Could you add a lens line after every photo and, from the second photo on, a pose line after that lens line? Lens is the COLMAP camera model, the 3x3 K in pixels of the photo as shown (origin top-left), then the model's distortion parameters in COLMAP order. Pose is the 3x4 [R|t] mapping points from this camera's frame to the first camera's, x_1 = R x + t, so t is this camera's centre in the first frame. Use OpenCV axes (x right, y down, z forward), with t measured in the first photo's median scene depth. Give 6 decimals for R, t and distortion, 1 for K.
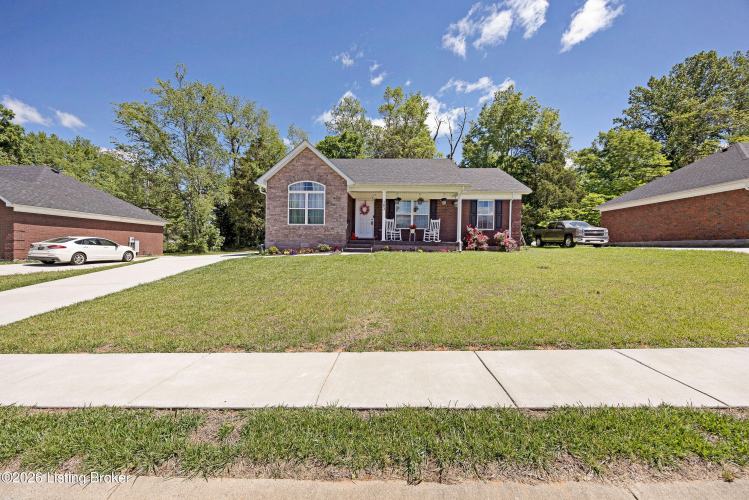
lens RADIAL K [[288.8, 0, 375.7], [0, 288.8, 250.3], [0, 0, 1]] dist [-0.002045, -0.000054]
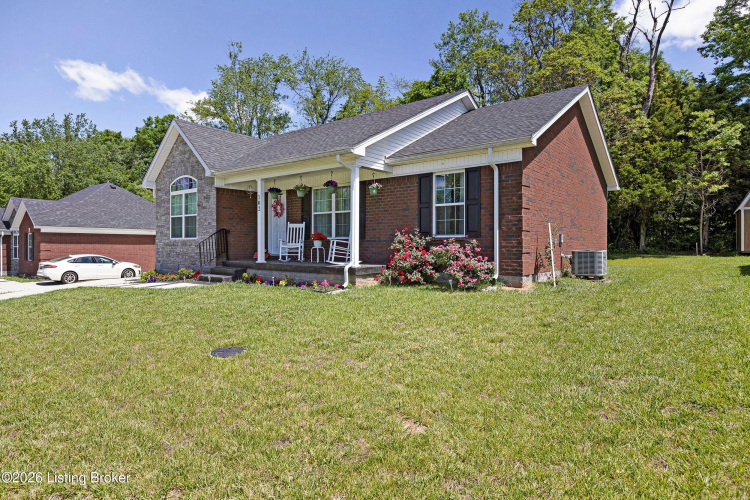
lens RADIAL K [[453.8, 0, 374.8], [0, 453.8, 250.6], [0, 0, 1]] dist [0.003387, 0.000560]
pose [[0.792229, -0.007212, -0.610181, 0.775530], [0.001771, 0.999953, -0.009520, -0.047867], [0.610221, 0.006462, 0.792205, 0.400718]]
